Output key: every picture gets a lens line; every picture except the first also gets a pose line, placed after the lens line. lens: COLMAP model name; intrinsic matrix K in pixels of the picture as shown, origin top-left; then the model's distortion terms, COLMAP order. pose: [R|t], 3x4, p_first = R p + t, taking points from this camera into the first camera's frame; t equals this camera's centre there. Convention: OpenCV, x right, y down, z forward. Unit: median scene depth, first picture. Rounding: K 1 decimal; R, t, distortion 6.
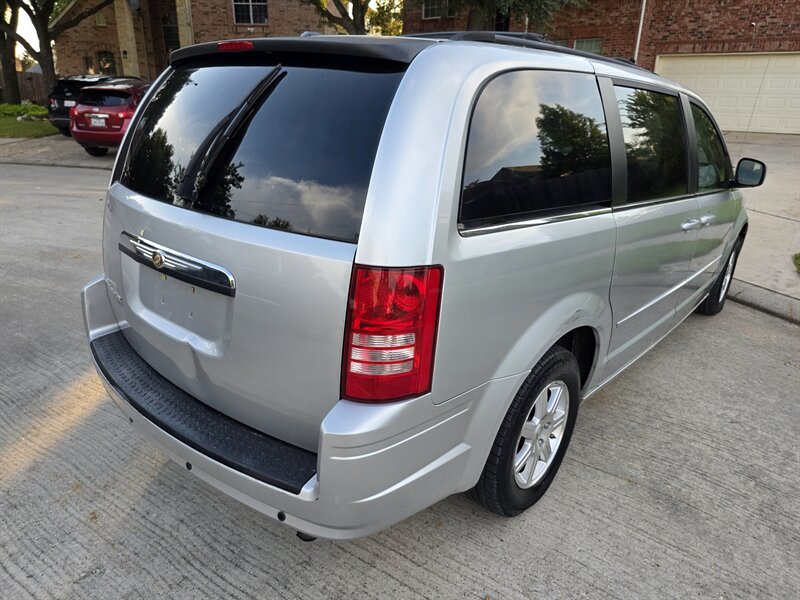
lens RADIAL K [[542.8, 0, 399.9], [0, 542.8, 298.5], [0, 0, 1]] dist [0.039369, -0.040306]
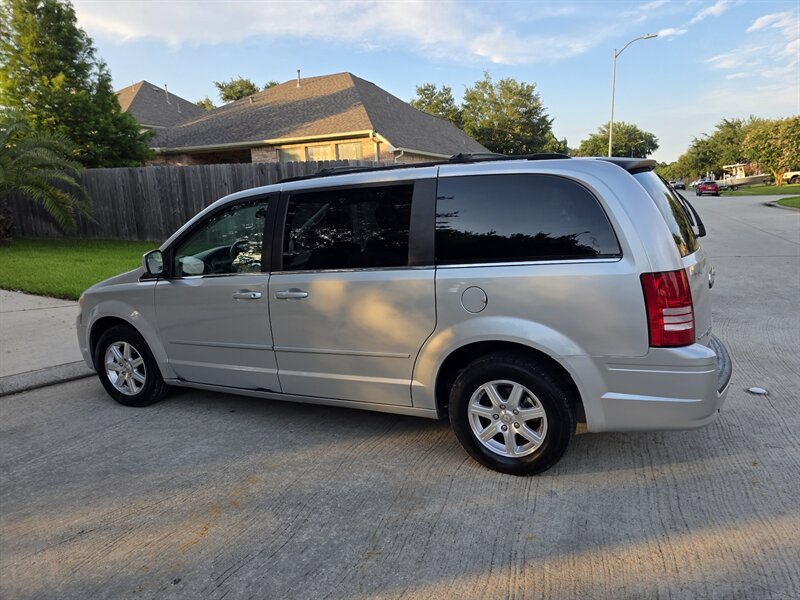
lens RADIAL K [[537.3, 0, 404.9], [0, 537.3, 300.5], [0, 0, 1]] dist [0.065027, -0.062696]
pose [[-0.256863, -0.196116, 0.946340, -1.293693], [0.359515, 0.889532, 0.281926, -0.587288], [-0.897090, 0.412640, -0.157981, 1.516782]]
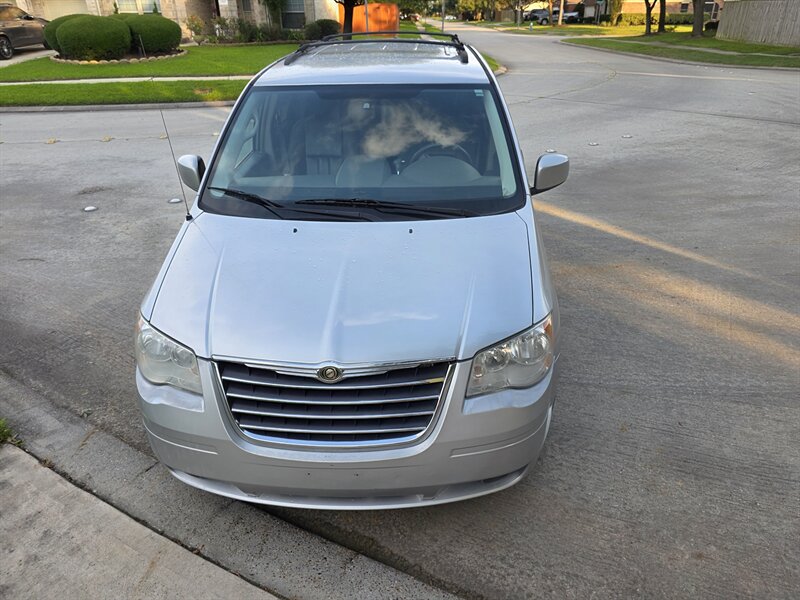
lens RADIAL K [[537.3, 0, 408.0], [0, 537.3, 290.3], [0, 0, 1]] dist [0.065027, -0.062696]
pose [[-0.779076, 0.266181, -0.567617, 1.249408], [-0.222887, 0.728641, 0.647614, -1.004100], [0.585971, 0.631055, -0.508338, 2.420513]]
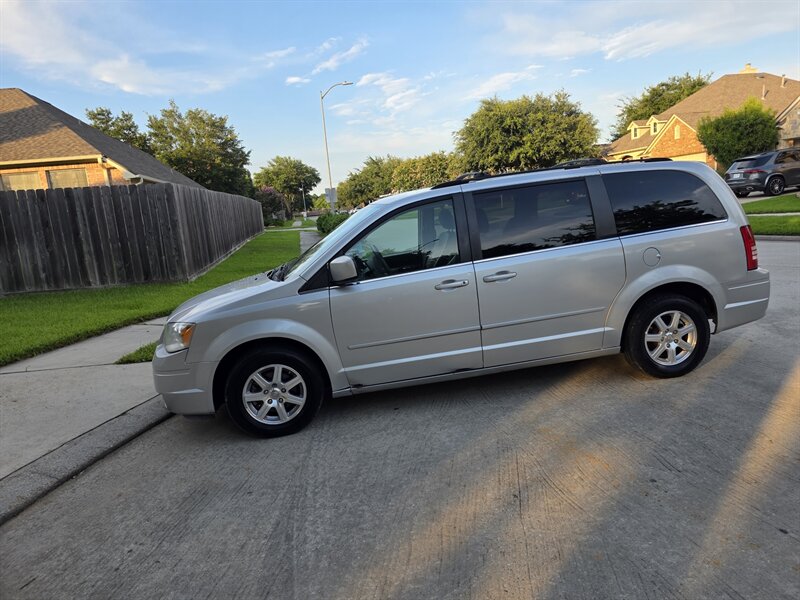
lens RADIAL K [[537.3, 0, 406.0], [0, 537.3, 290.0], [0, 0, 1]] dist [0.065027, -0.062696]
pose [[-0.759008, -0.057522, 0.648535, -0.770405], [0.284852, 0.866361, 0.410216, -0.998264], [-0.585462, 0.496094, -0.641190, 2.701867]]
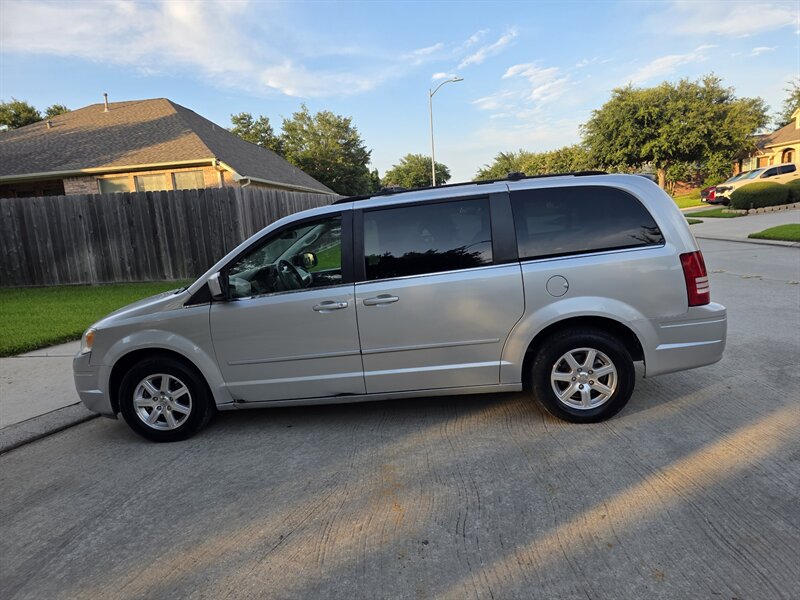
lens RADIAL K [[537.3, 0, 407.6], [0, 537.3, 304.4], [0, 0, 1]] dist [0.065027, -0.062696]
pose [[-0.576007, -0.114720, 0.809355, -1.191063], [0.336063, 0.869329, 0.362393, -0.817590], [-0.745169, 0.480735, -0.462187, 2.166311]]
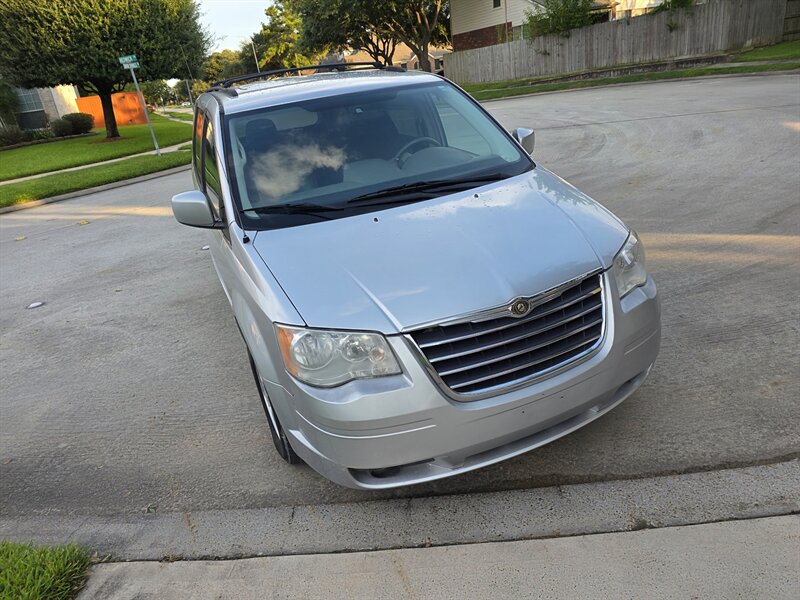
lens RADIAL K [[537.3, 0, 408.1], [0, 537.3, 294.7], [0, 0, 1]] dist [0.065027, -0.062696]
pose [[-0.433312, 0.369762, -0.821898, 1.647921], [-0.194233, 0.852215, 0.485802, -0.781732], [0.880065, 0.370143, -0.297455, 2.136635]]
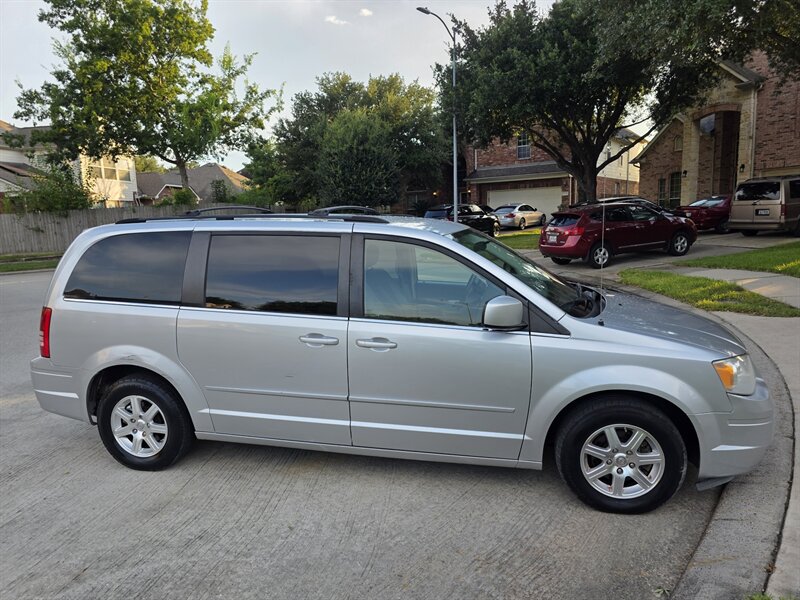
lens RADIAL K [[537.3, 0, 394.2], [0, 537.3, 294.6], [0, 0, 1]] dist [0.065027, -0.062696]
pose [[0.468810, 0.084404, -0.879257, 1.765889], [-0.253611, 0.966374, -0.042456, -0.242624], [0.846108, 0.242893, 0.474452, 0.618720]]
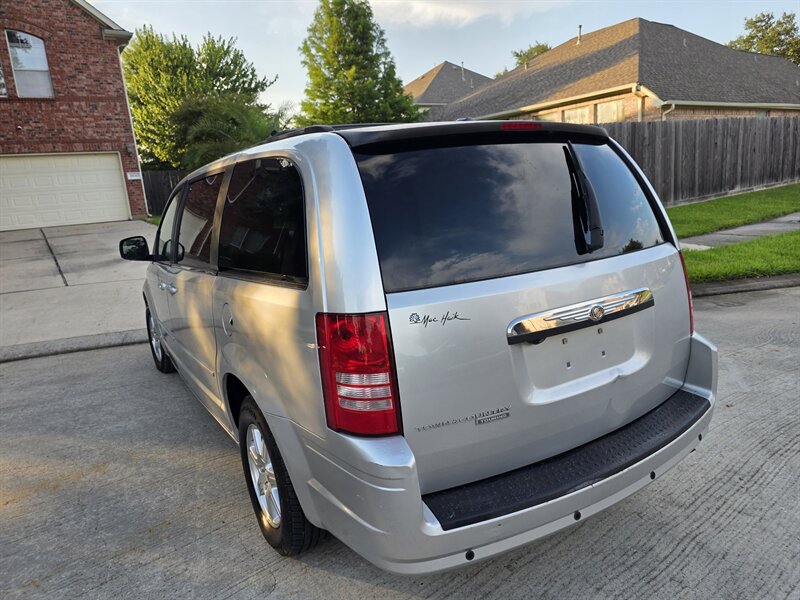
lens RADIAL K [[537.3, 0, 403.0], [0, 537.3, 296.5], [0, 0, 1]] dist [0.065027, -0.062696]
pose [[0.292659, -0.242074, 0.925068, -1.008631], [0.397234, 0.910775, 0.112663, -0.244194], [-0.869802, 0.334497, 0.362706, 0.623276]]
